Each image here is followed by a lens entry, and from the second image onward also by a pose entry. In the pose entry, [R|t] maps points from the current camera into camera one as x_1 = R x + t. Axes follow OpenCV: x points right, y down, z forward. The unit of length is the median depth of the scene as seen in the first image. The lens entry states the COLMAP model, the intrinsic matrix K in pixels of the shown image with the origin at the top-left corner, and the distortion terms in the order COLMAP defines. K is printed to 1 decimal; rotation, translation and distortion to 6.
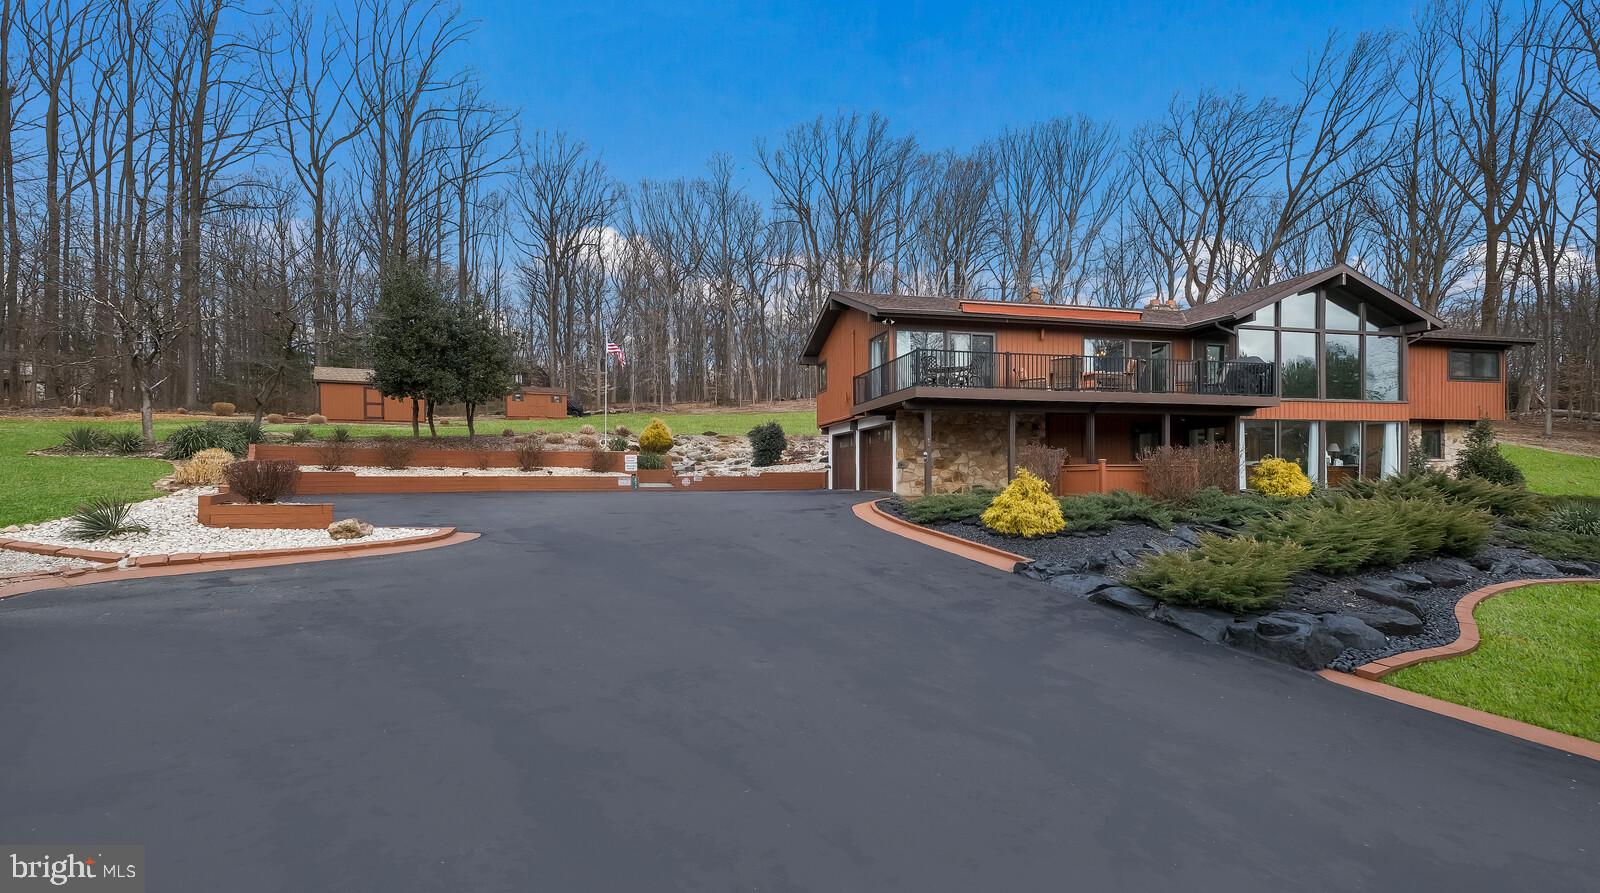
lens RADIAL K [[705.0, 0, 800.0], [0, 705.0, 446.5], [0, 0, 1]] dist [0.001438, 0.000124]
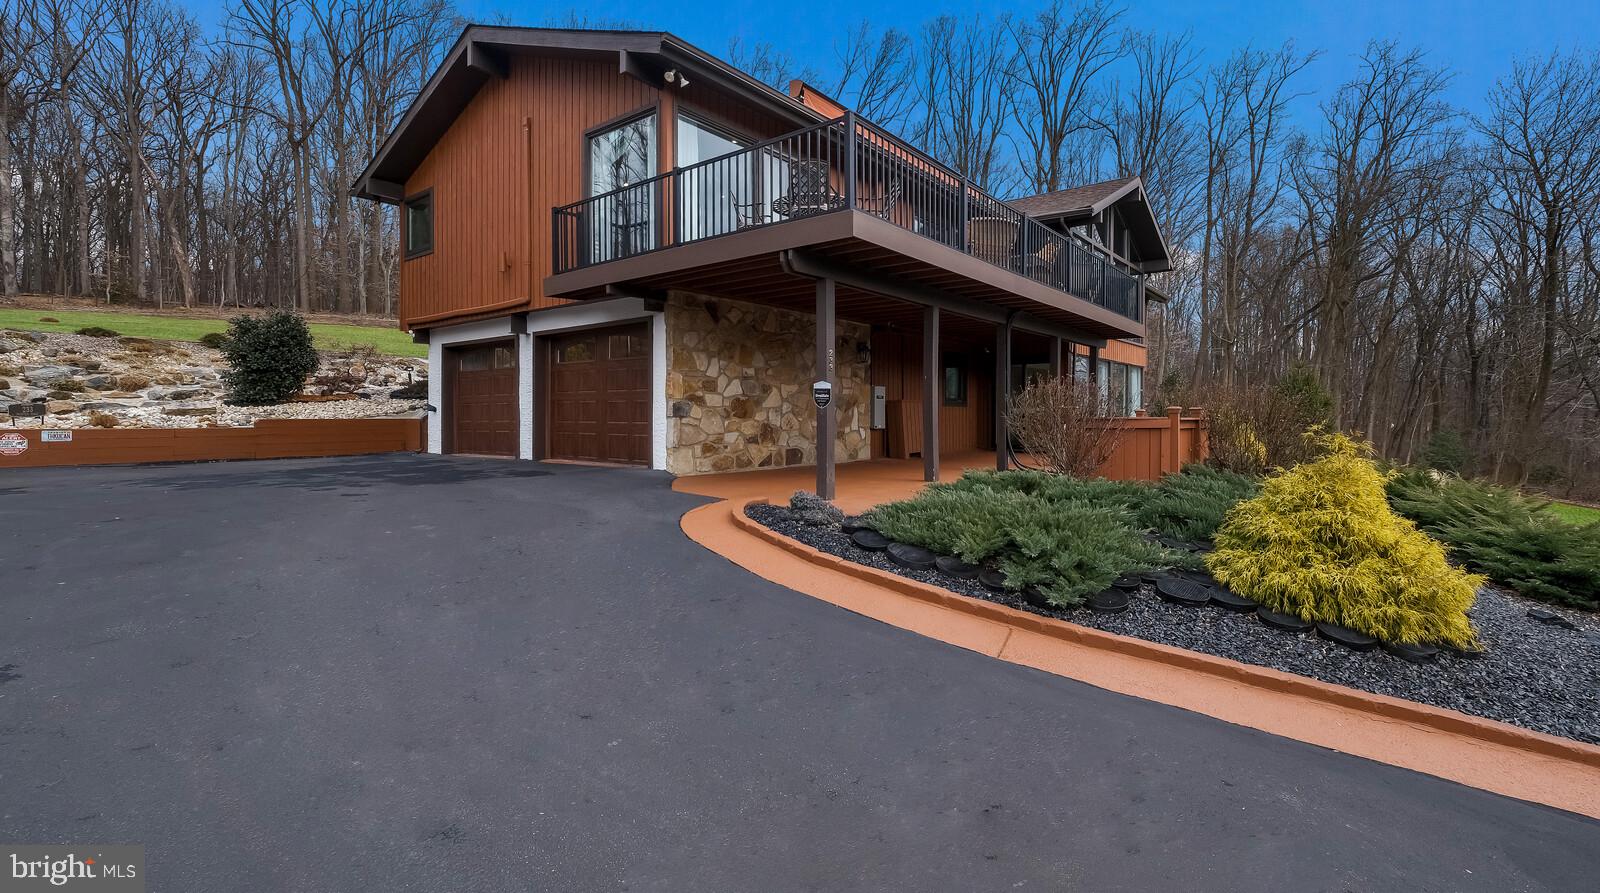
lens RADIAL K [[723.9, 0, 797.1], [0, 723.9, 412.2], [0, 0, 1]] dist [0.007196, 0.000415]
pose [[0.801868, 0.008512, 0.597441, -0.056967], [-0.030792, 0.999159, 0.027092, 0.009377], [-0.596708, -0.040121, 0.801455, 0.427873]]
